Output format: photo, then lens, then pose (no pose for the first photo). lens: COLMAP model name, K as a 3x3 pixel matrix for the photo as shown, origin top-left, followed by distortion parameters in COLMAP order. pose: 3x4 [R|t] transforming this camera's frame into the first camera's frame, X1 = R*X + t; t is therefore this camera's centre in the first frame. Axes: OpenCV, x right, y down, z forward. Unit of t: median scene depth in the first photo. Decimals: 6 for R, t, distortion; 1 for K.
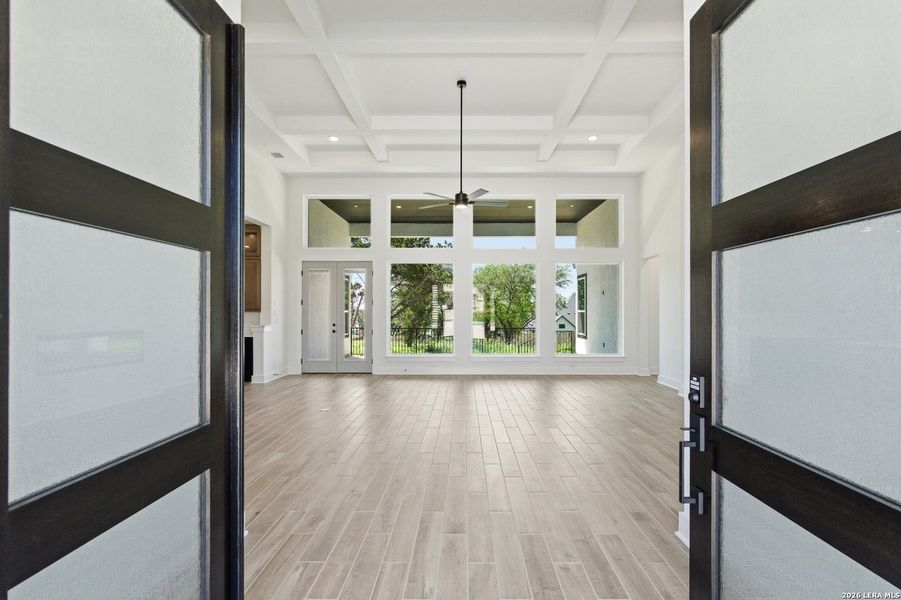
lens RADIAL K [[428.8, 0, 462.0], [0, 428.8, 310.3], [0, 0, 1]] dist [0.000235, -0.000015]
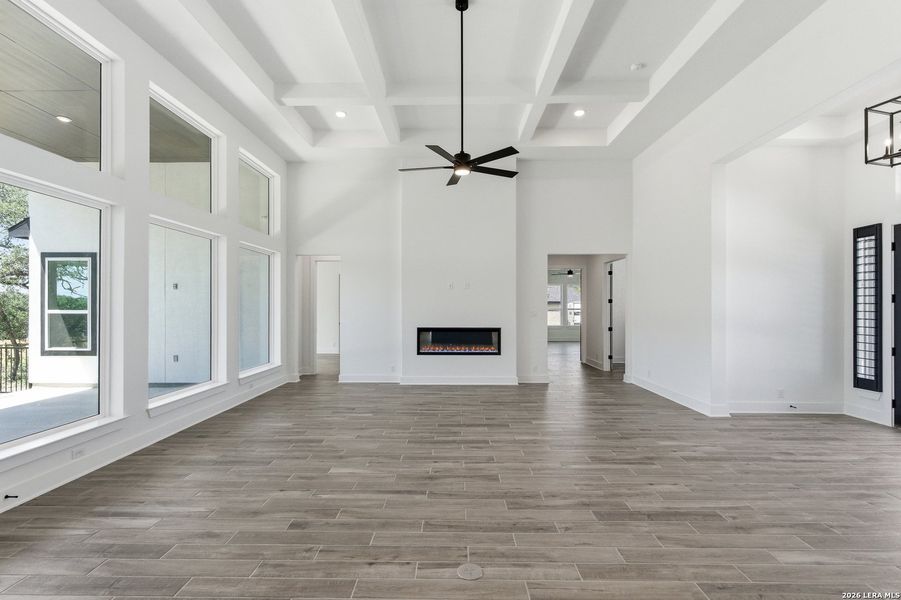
lens RADIAL K [[410.4, 0, 451.3], [0, 410.4, 303.3], [0, 0, 1]] dist [-0.001328, -0.000179]
pose [[0.008588, 0.007315, 0.999936, -0.446781], [-0.000401, 0.999973, -0.007312, -0.009650], [-0.999963, -0.000338, 0.008591, 0.646550]]
